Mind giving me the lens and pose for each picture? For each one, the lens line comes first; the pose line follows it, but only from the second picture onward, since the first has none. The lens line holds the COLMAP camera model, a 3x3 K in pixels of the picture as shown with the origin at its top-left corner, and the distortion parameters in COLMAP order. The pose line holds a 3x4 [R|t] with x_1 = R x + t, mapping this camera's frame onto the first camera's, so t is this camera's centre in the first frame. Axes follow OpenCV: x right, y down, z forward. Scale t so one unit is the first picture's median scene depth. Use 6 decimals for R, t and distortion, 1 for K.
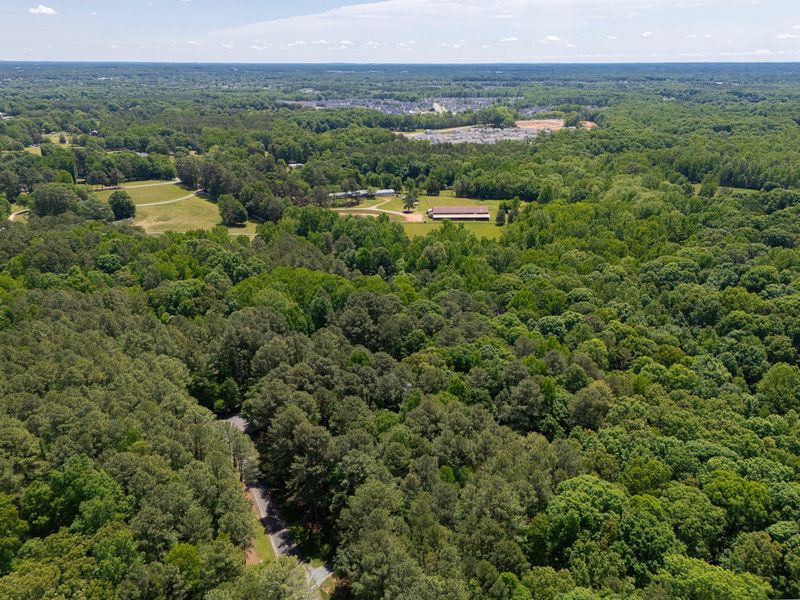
lens RADIAL K [[606.2, 0, 400.0], [0, 606.2, 300.0], [0, 0, 1]] dist [-0.014525, 0.001793]
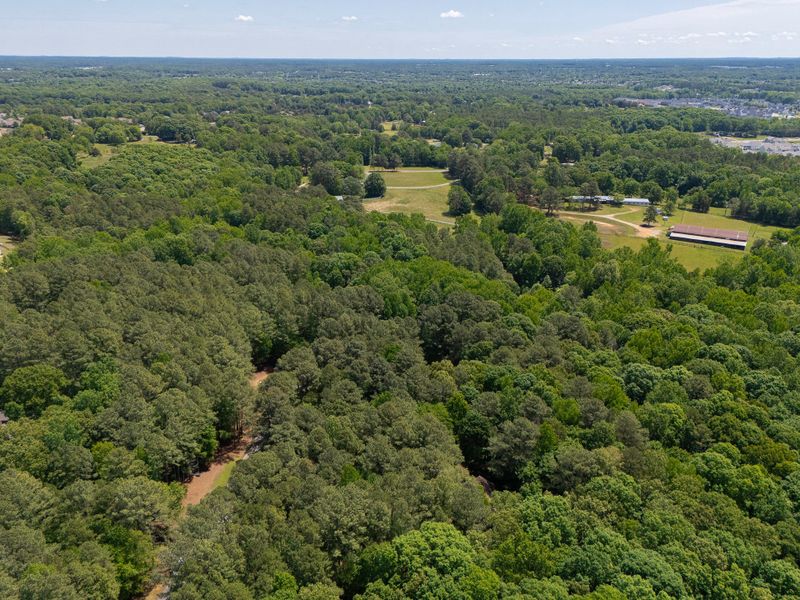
lens RADIAL K [[618.3, 0, 400.0], [0, 618.3, 300.0], [0, 0, 1]] dist [-0.021524, -0.005769]
pose [[0.805098, 0.198539, -0.558927, 0.230908], [-0.198686, 0.978147, 0.061257, -0.022586], [0.558875, 0.061733, 0.826951, 0.065238]]
